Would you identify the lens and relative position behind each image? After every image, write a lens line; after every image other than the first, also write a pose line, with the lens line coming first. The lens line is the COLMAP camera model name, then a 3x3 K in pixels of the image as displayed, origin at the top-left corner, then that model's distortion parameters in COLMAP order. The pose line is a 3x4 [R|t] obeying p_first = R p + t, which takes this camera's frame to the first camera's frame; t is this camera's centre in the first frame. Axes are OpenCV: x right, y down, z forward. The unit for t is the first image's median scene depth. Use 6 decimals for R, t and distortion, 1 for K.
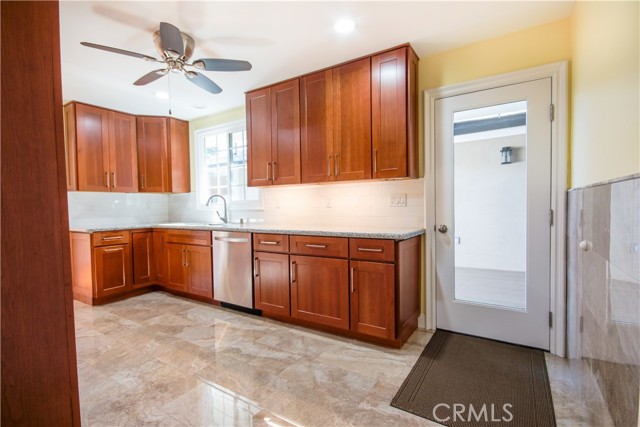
lens RADIAL K [[300.9, 0, 318.3], [0, 300.9, 215.2], [0, 0, 1]] dist [0.008744, -0.002881]
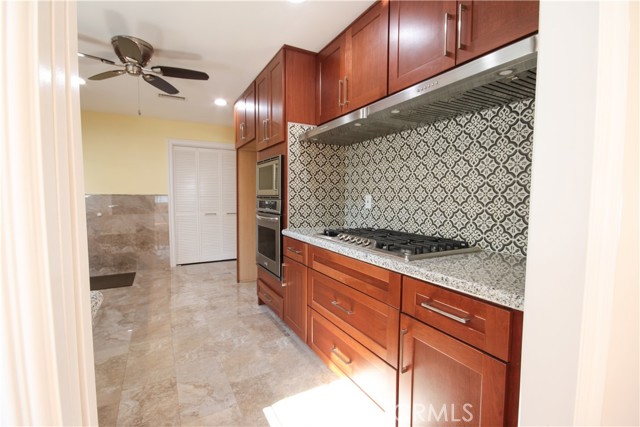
lens RADIAL K [[300.9, 0, 311.5], [0, 300.9, 210.1], [0, 0, 1]] dist [0.008744, -0.002881]
pose [[-0.864778, -0.012166, 0.502007, -1.118887], [0.030118, 0.996650, 0.076036, -0.047085], [-0.501250, 0.080874, -0.861515, 1.190540]]
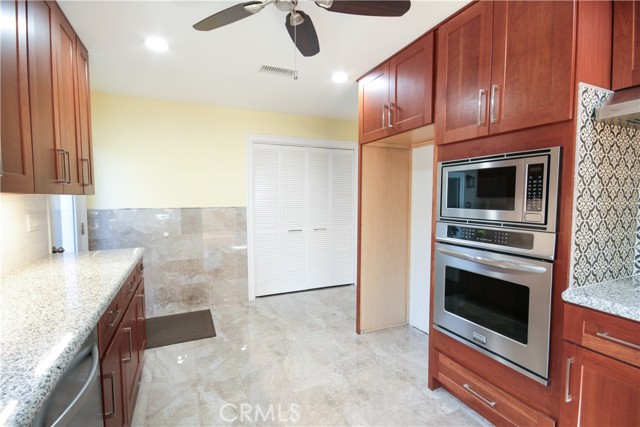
lens RADIAL K [[300.9, 0, 313.5], [0, 300.9, 212.7], [0, 0, 1]] dist [0.008744, -0.002881]
pose [[-0.830962, -0.009306, 0.556252, -0.608615], [0.038469, 0.996506, 0.074139, -0.087716], [-0.554998, 0.083006, -0.827700, 1.072071]]
